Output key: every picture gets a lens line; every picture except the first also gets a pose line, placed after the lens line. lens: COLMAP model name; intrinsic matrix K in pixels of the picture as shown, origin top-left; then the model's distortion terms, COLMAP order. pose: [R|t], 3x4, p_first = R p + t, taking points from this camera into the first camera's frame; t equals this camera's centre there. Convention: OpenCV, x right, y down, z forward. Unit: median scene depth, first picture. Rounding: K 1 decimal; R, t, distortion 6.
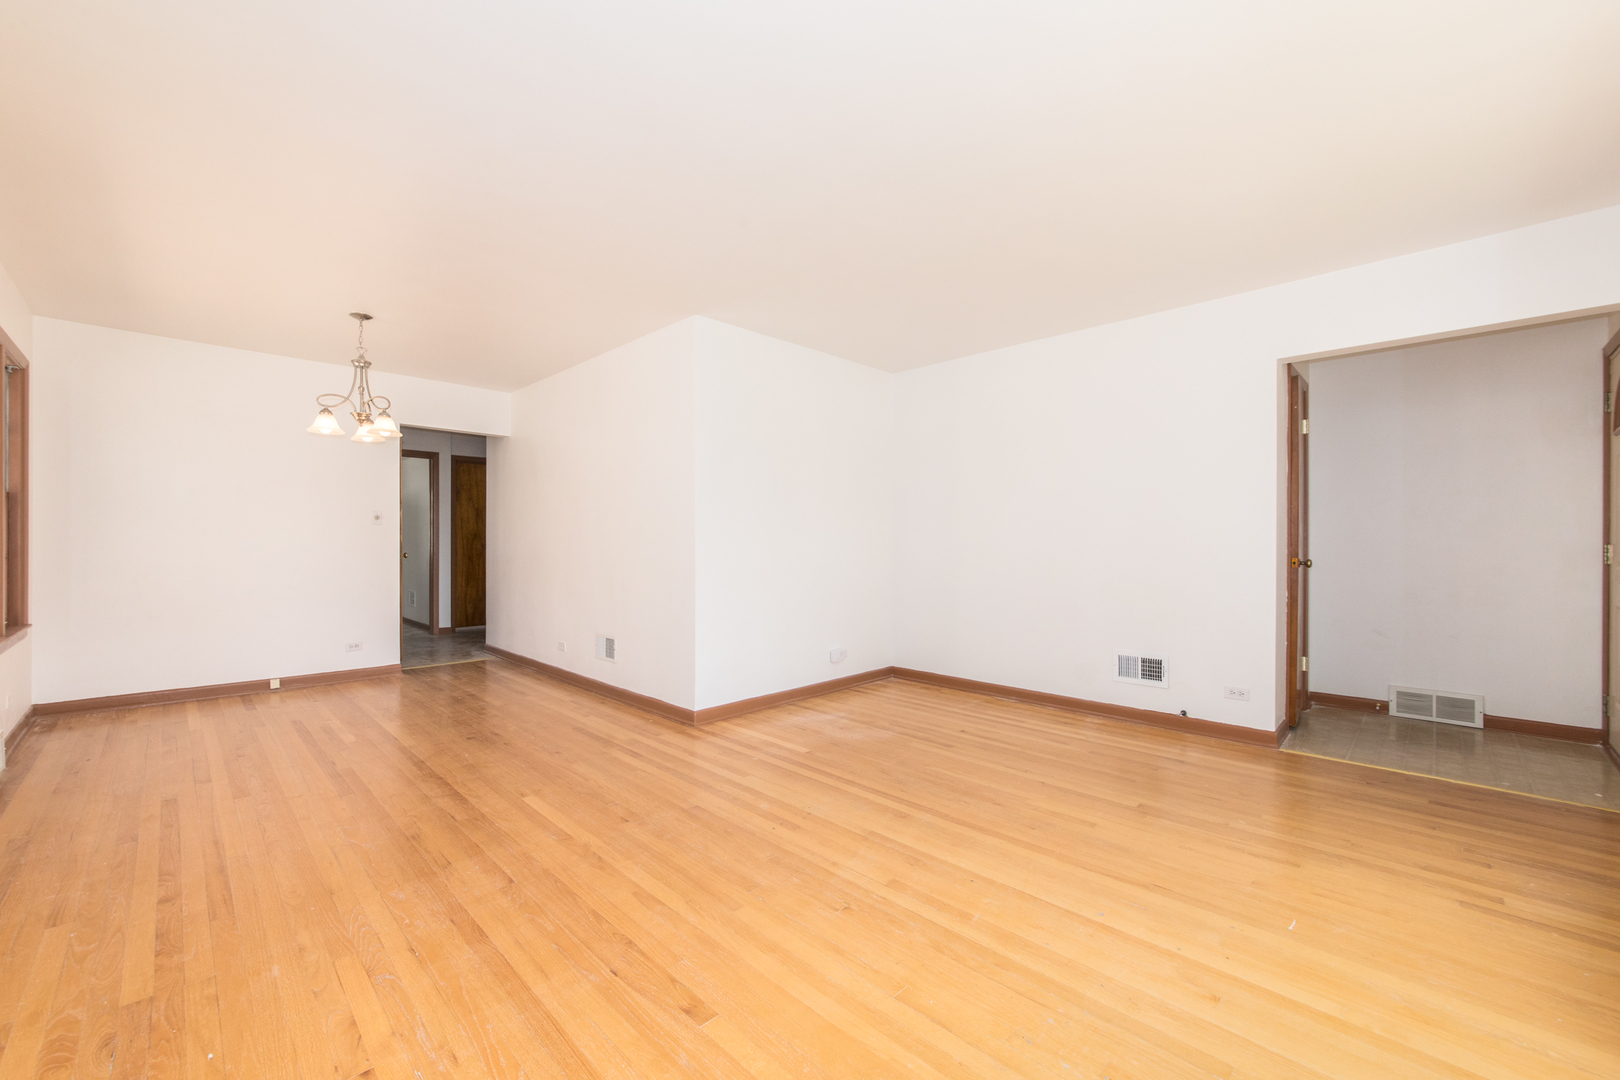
lens RADIAL K [[641.7, 0, 766.8], [0, 641.7, 539.5], [0, 0, 1]] dist [-0.001050, -0.000176]
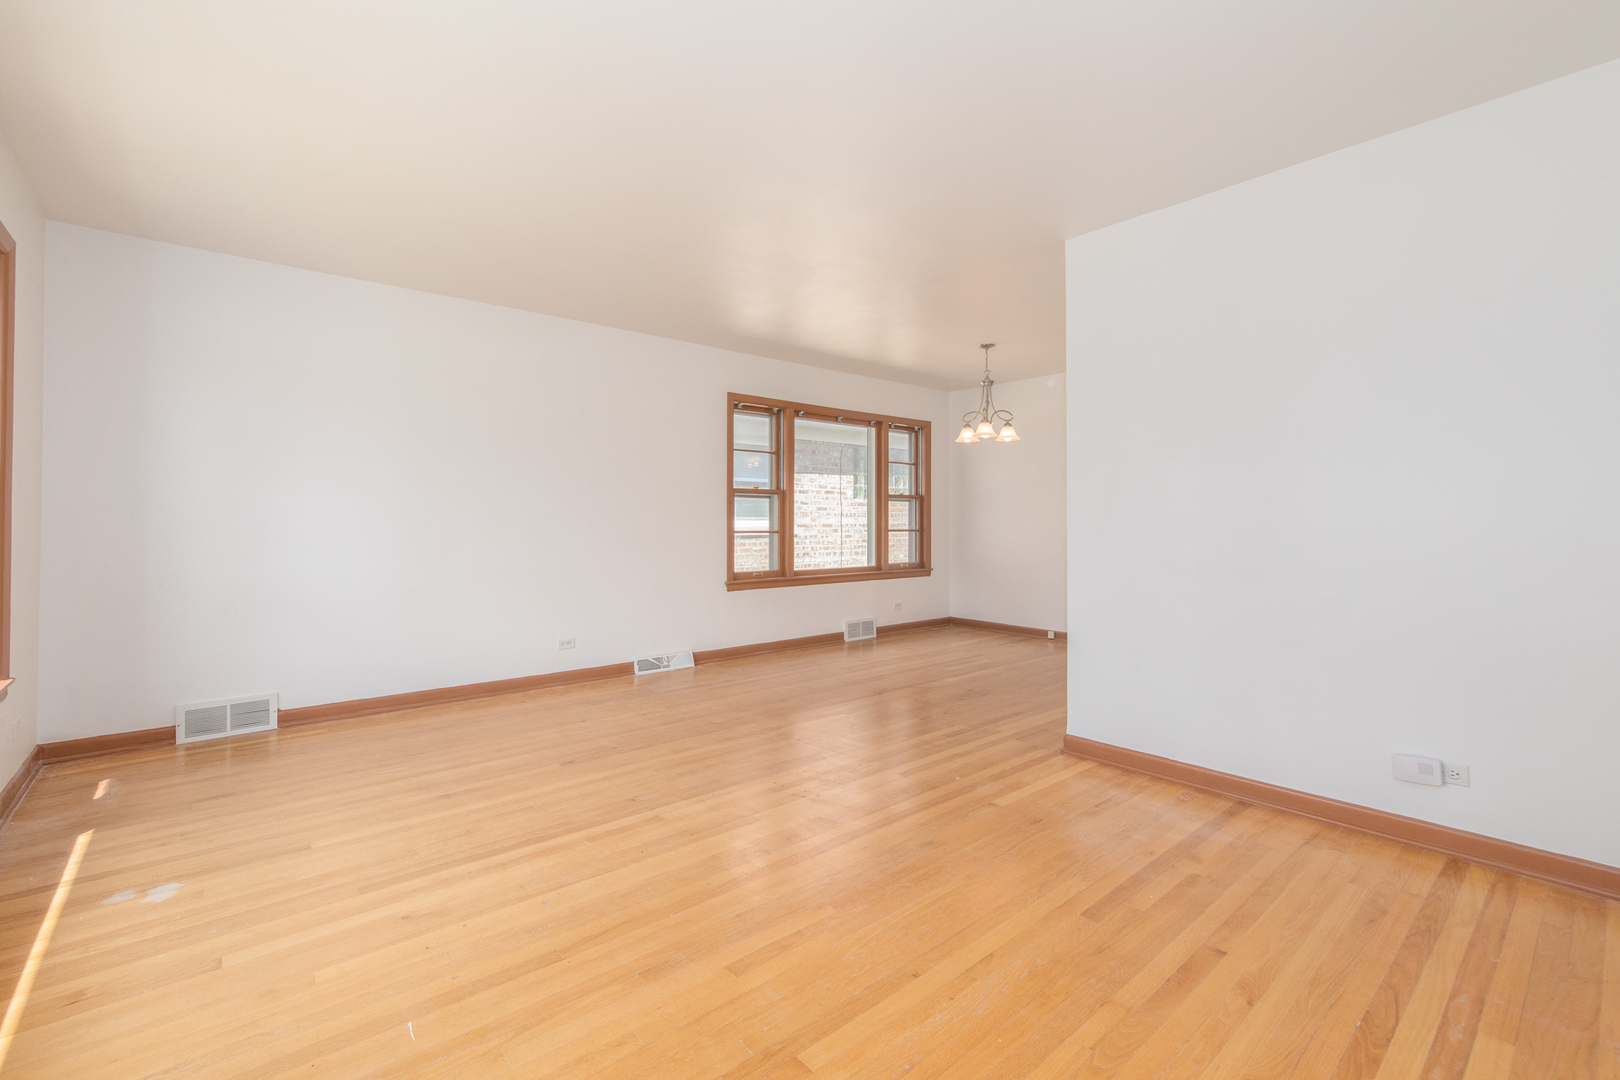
lens RADIAL K [[700.5, 0, 810.7], [0, 700.5, 514.9], [0, 0, 1]] dist [0.001932, 0.000124]
pose [[-0.042600, -0.009022, -0.999051, 0.797386], [-0.002659, 0.999957, -0.008916, 0.002264], [0.999089, 0.002277, -0.042622, 0.734108]]
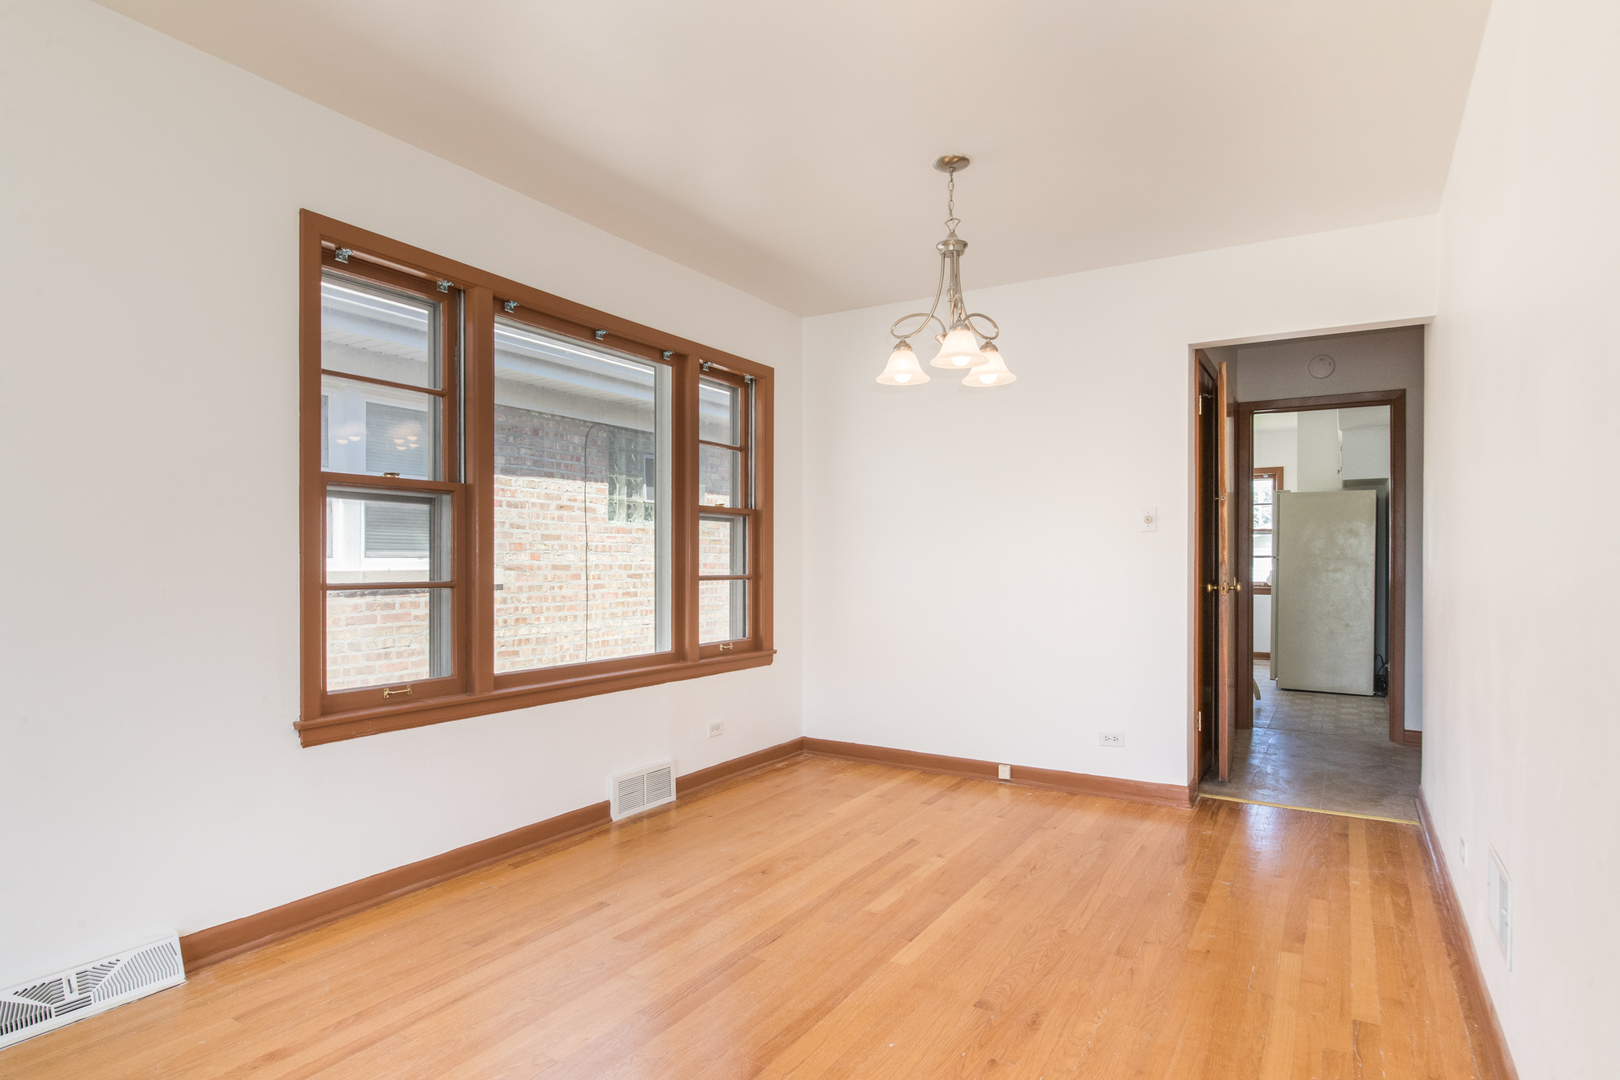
lens RADIAL K [[876.7, 0, 810.2], [0, 876.7, 564.7], [0, 0, 1]] dist [-0.001165, -0.001658]
pose [[0.268561, 0.005096, -0.963249, 0.084617], [-0.002312, 0.999987, 0.004646, 0.003156], [0.963260, 0.000980, 0.268569, 0.694871]]
